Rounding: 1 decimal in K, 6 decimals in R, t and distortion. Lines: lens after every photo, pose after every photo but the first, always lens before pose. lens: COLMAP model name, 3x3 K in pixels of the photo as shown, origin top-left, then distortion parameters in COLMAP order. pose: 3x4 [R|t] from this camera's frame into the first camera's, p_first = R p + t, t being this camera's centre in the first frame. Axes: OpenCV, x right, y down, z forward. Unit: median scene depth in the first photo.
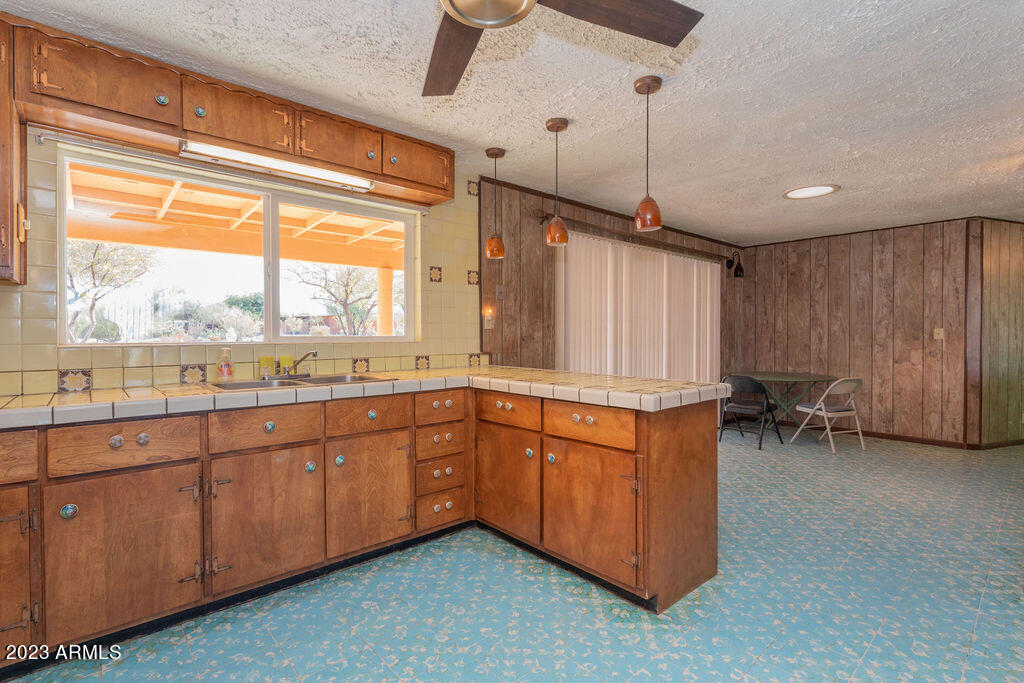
lens RADIAL K [[484.5, 0, 506.0], [0, 484.5, 338.7], [0, 0, 1]] dist [0.001462, -0.000519]
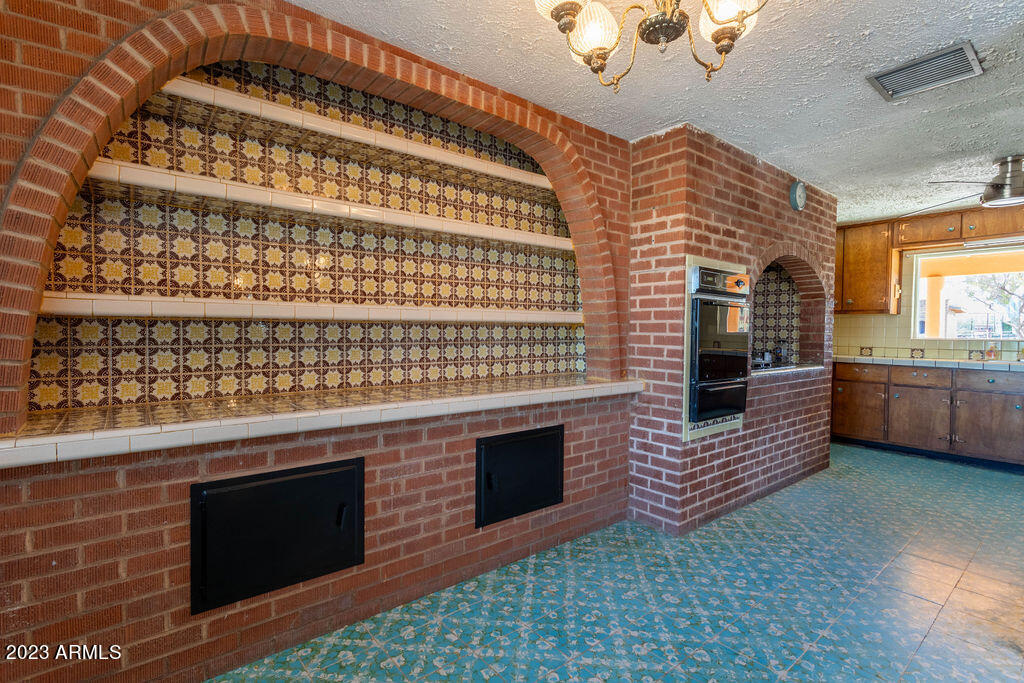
lens RADIAL K [[484.5, 0, 506.0], [0, 484.5, 338.7], [0, 0, 1]] dist [0.001462, -0.000519]
pose [[-0.053836, 0.021050, -0.998328, 1.530283], [-0.017979, 0.999595, 0.022046, -0.001332], [0.998388, 0.019136, -0.053435, -0.850624]]
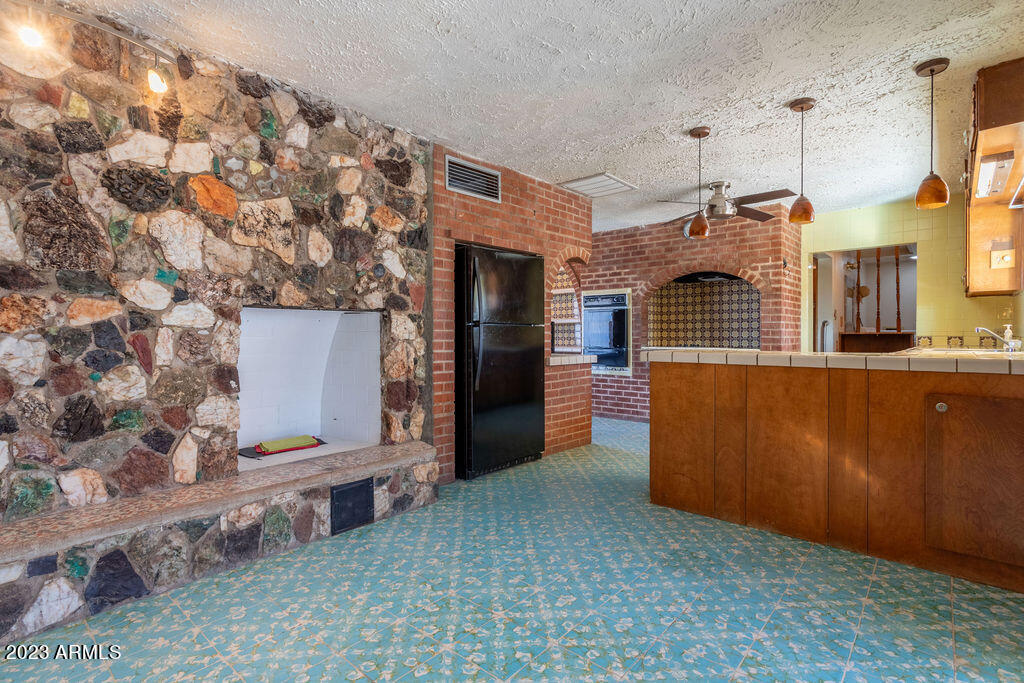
lens RADIAL K [[484.5, 0, 506.0], [0, 484.5, 338.7], [0, 0, 1]] dist [0.001462, -0.000519]
pose [[-0.993658, 0.003857, -0.112379, 1.018400], [0.002379, 0.999909, 0.013284, 0.041719], [0.112420, 0.012933, -0.993577, 2.371619]]
